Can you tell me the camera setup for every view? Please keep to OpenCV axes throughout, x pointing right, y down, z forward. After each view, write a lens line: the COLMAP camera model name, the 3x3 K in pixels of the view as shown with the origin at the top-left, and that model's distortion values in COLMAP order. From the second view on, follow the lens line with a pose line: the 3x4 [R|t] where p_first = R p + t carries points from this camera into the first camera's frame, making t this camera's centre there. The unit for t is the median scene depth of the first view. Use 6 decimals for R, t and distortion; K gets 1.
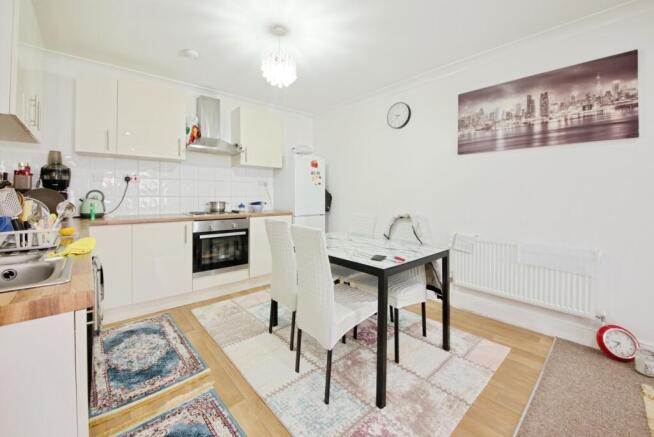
lens RADIAL K [[265.4, 0, 327.2], [0, 265.4, 197.9], [0, 0, 1]] dist [-0.000628, -0.000418]
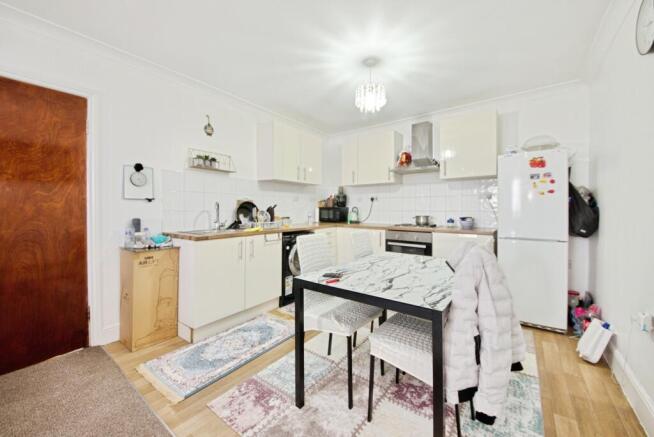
lens RADIAL K [[254.8, 0, 323.2], [0, 254.8, 210.9], [0, 0, 1]] dist [0.000978, -0.000067]
pose [[0.185016, 0.003732, -0.982728, 0.691915], [-0.006855, 0.999973, 0.002507, -0.007044], [0.982712, 0.006273, 0.185037, 0.505224]]
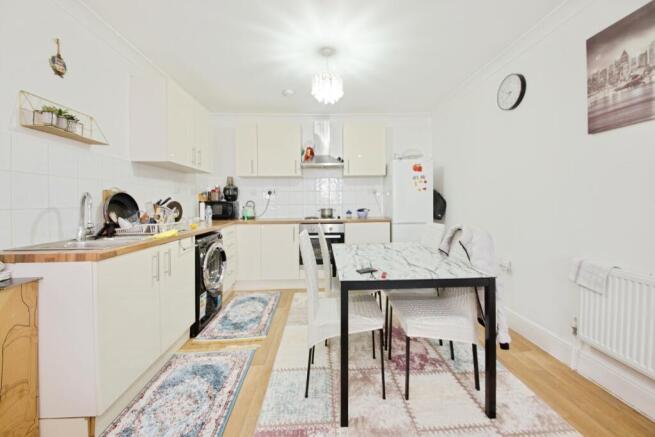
lens RADIAL K [[261.5, 0, 329.8], [0, 261.5, 206.1], [0, 0, 1]] dist [0.018391, -0.016316]
pose [[0.773183, -0.003570, -0.634173, 0.424224], [0.009156, 0.999943, 0.005534, -0.003609], [0.634117, -0.010085, 0.773171, 0.136418]]
